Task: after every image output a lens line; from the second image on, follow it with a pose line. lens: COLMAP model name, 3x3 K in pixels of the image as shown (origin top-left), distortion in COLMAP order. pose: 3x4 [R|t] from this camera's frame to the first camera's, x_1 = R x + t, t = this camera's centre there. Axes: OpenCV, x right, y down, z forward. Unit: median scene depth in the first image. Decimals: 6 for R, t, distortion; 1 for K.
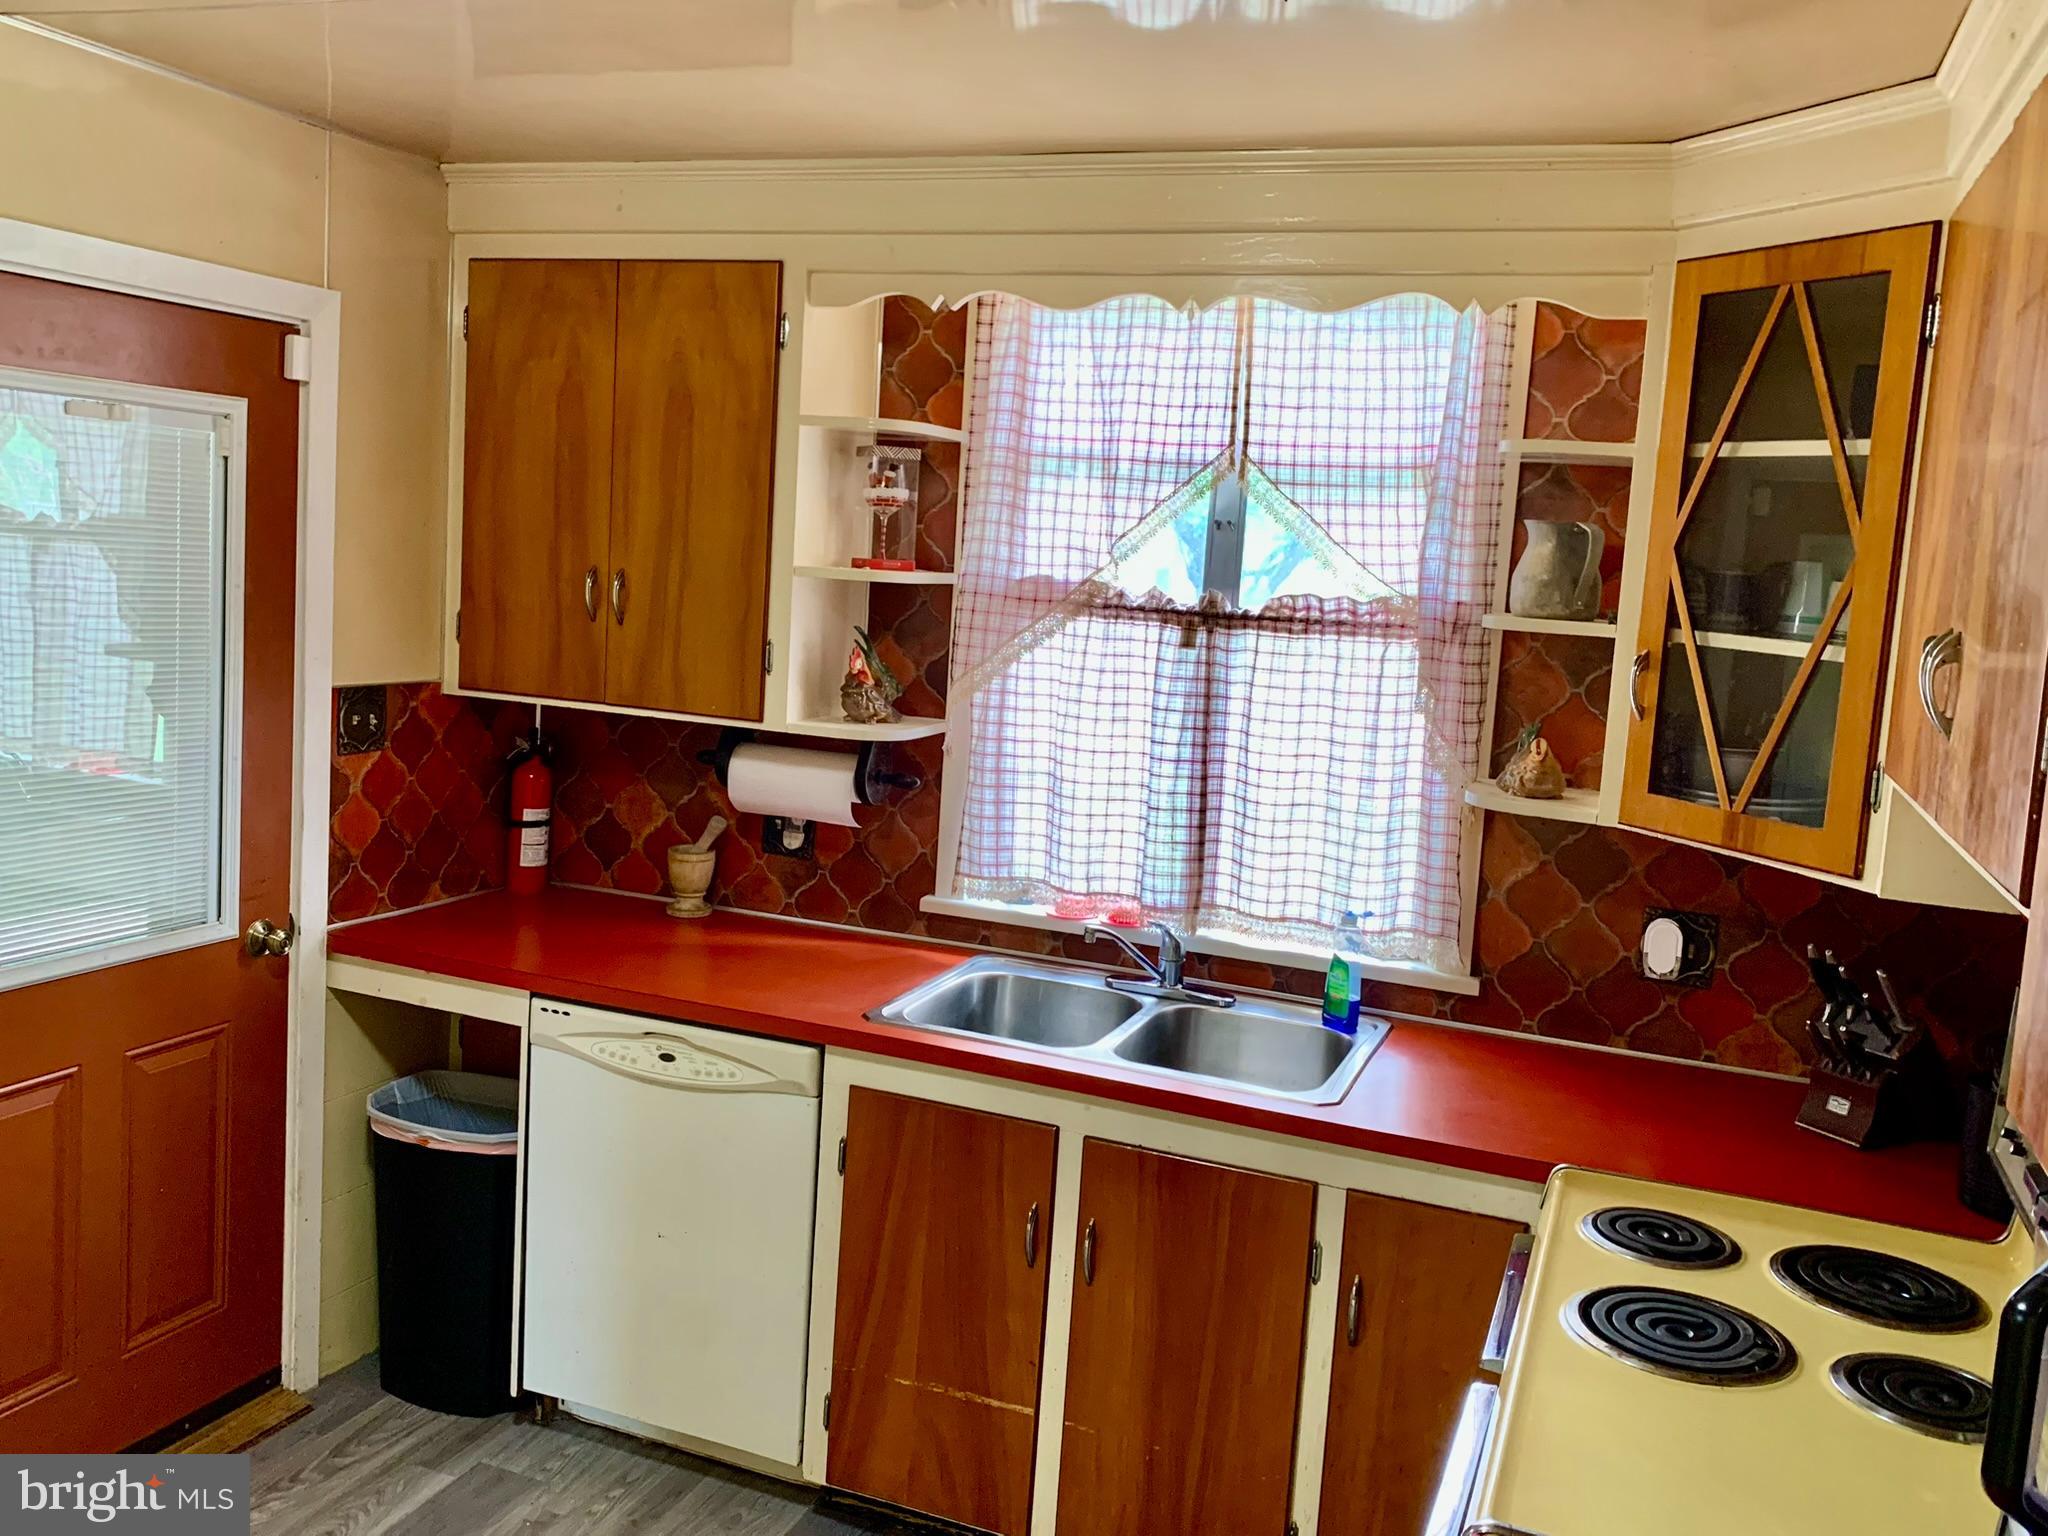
lens RADIAL K [[1709.7, 0, 1031.1], [0, 1709.7, 731.3], [0, 0, 1]] dist [0.064159, -0.016933]
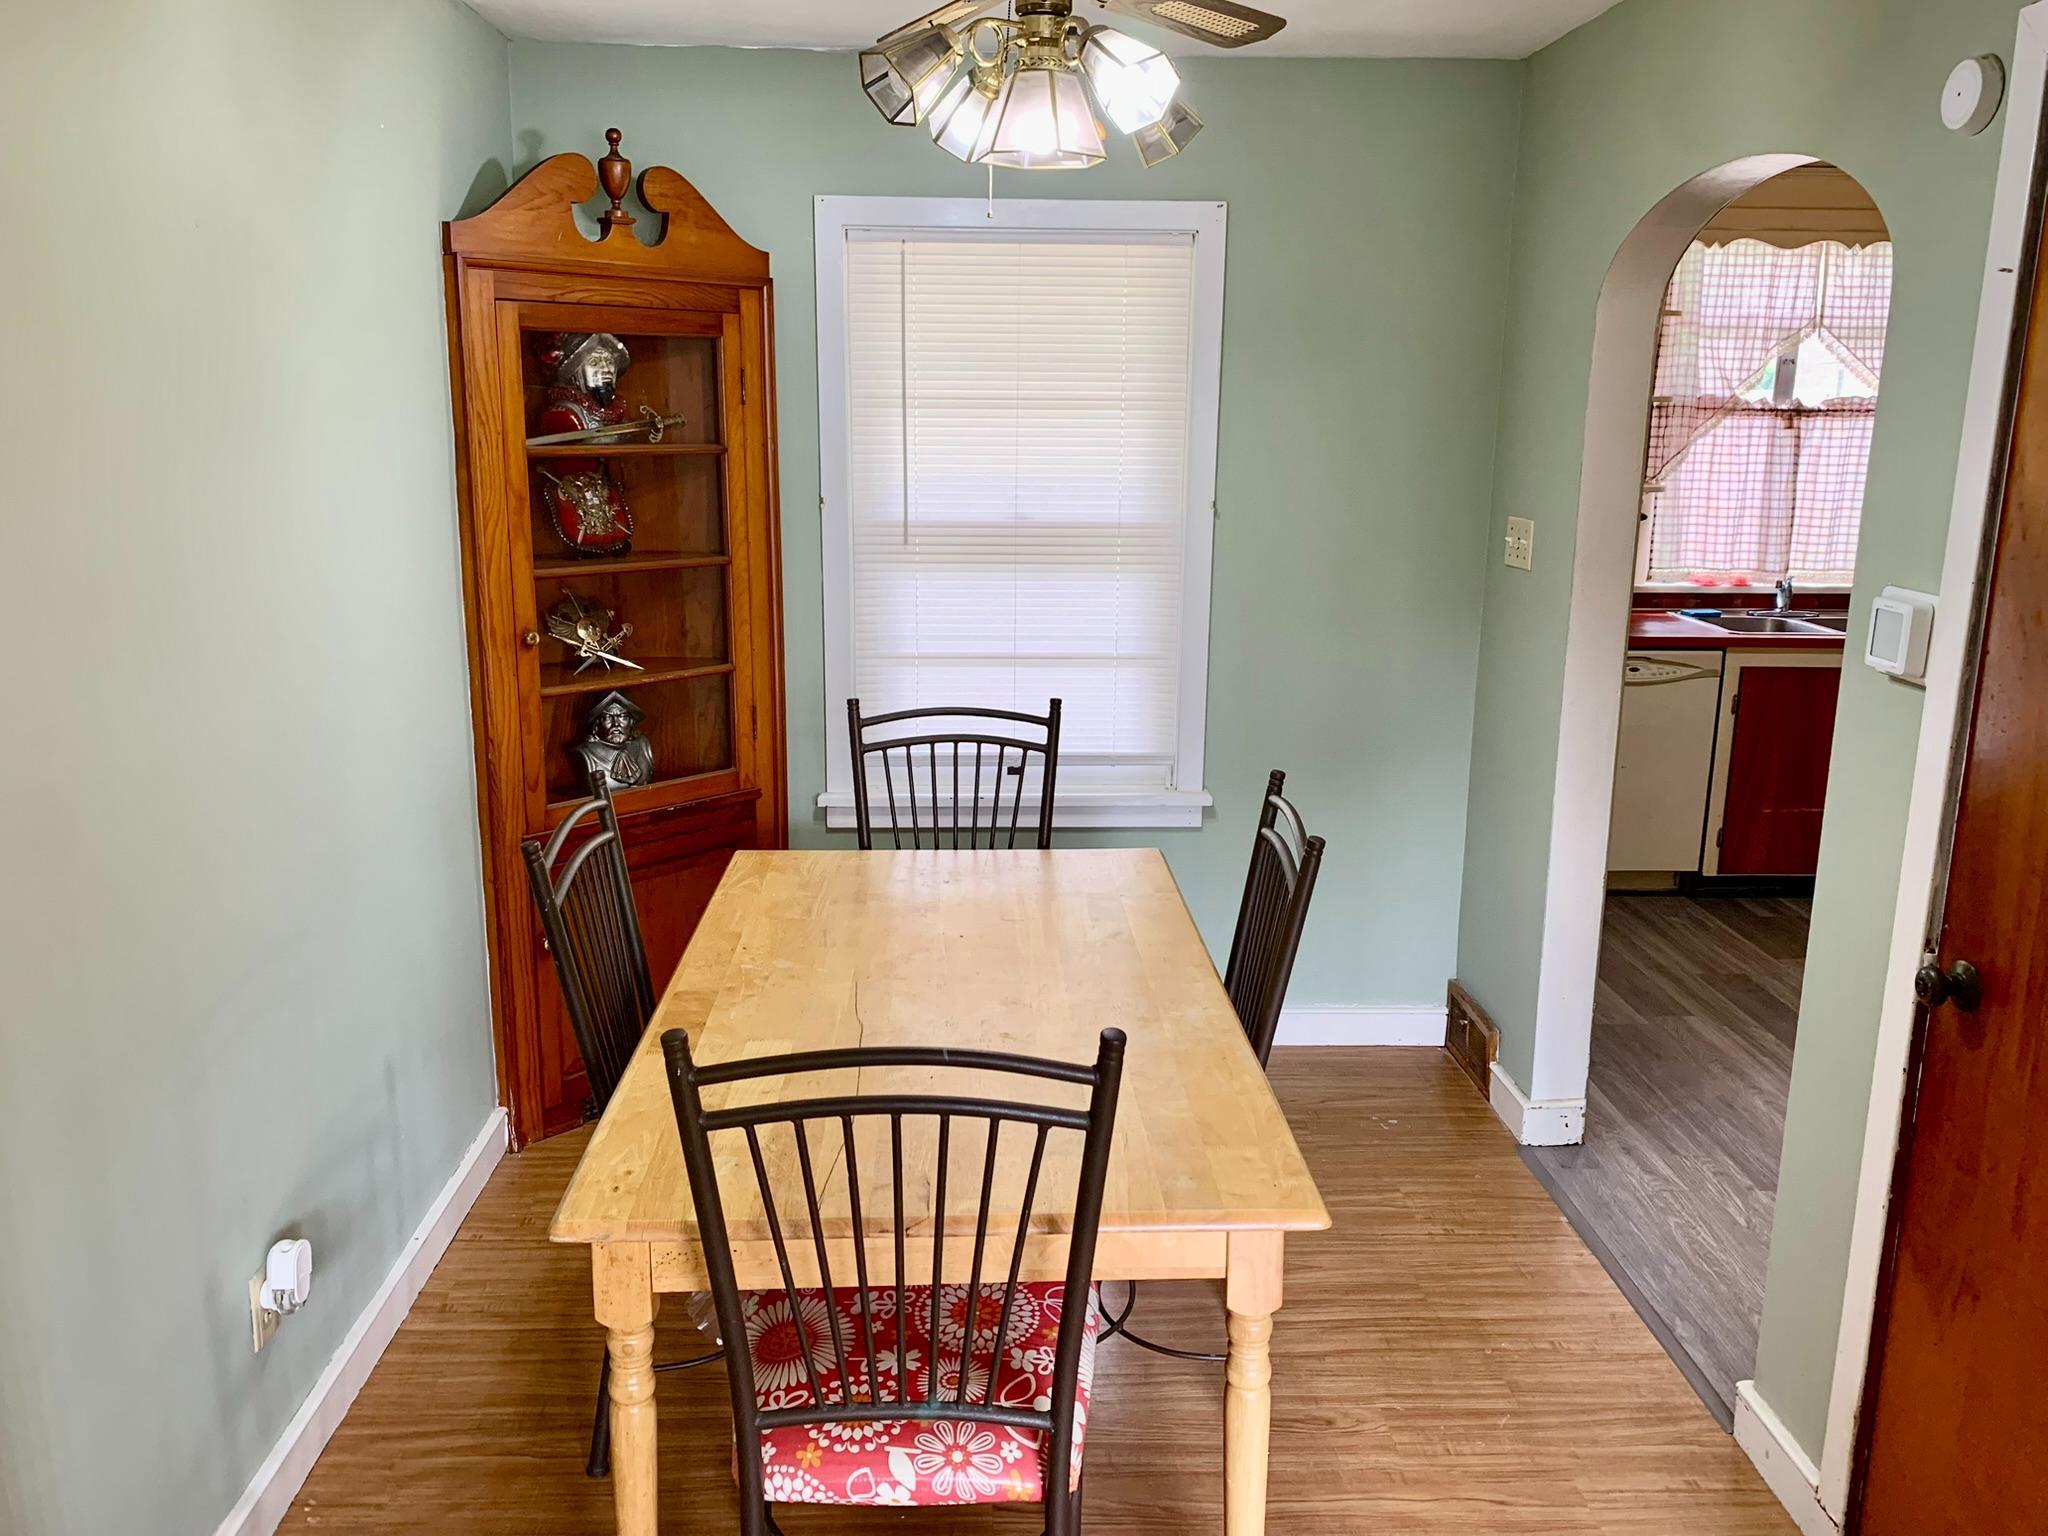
lens RADIAL K [[1573.0, 0, 1024.4], [0, 1573.0, 750.0], [0, 0, 1]] dist [0.032310, -0.041966]
pose [[0.911596, -0.135160, 0.388232, -1.418095], [0.087933, 0.986657, 0.137026, -0.014120], [-0.401572, -0.090774, 0.911318, -0.276686]]
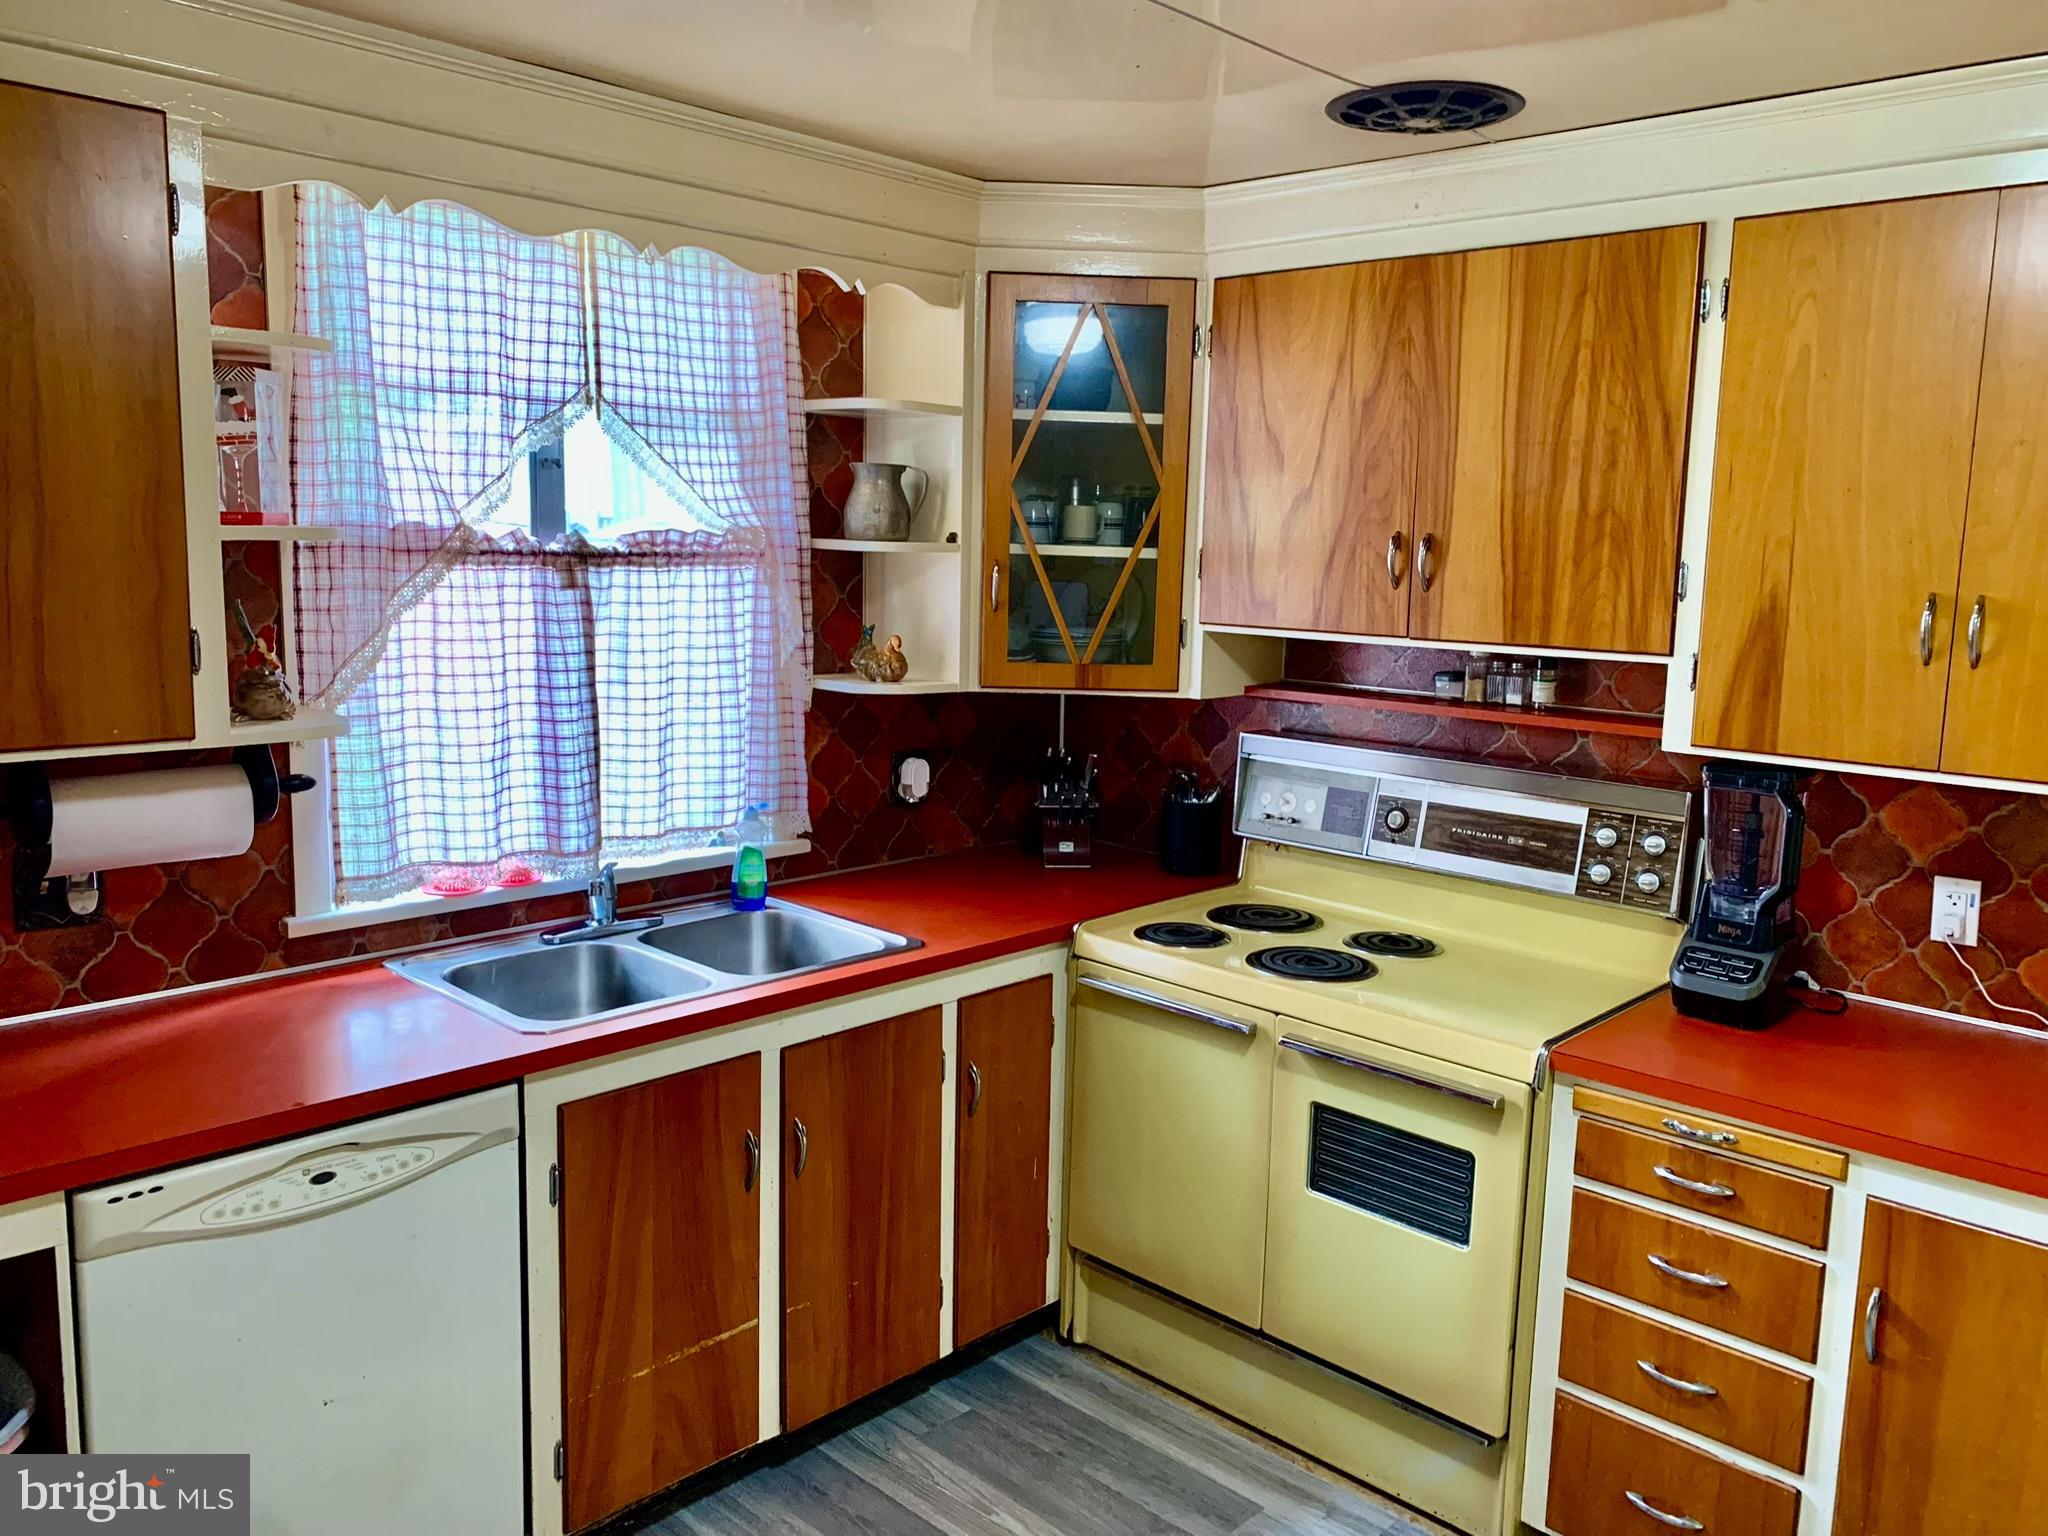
lens RADIAL K [[1573.0, 0, 1026.7], [0, 1573.0, 757.1], [0, 0, 1]] dist [0.032310, -0.041966]
pose [[0.371054, -0.181651, 0.910671, -0.676426], [0.100536, 0.982775, 0.155069, -0.069908], [-0.923153, 0.034016, 0.382925, 0.416470]]
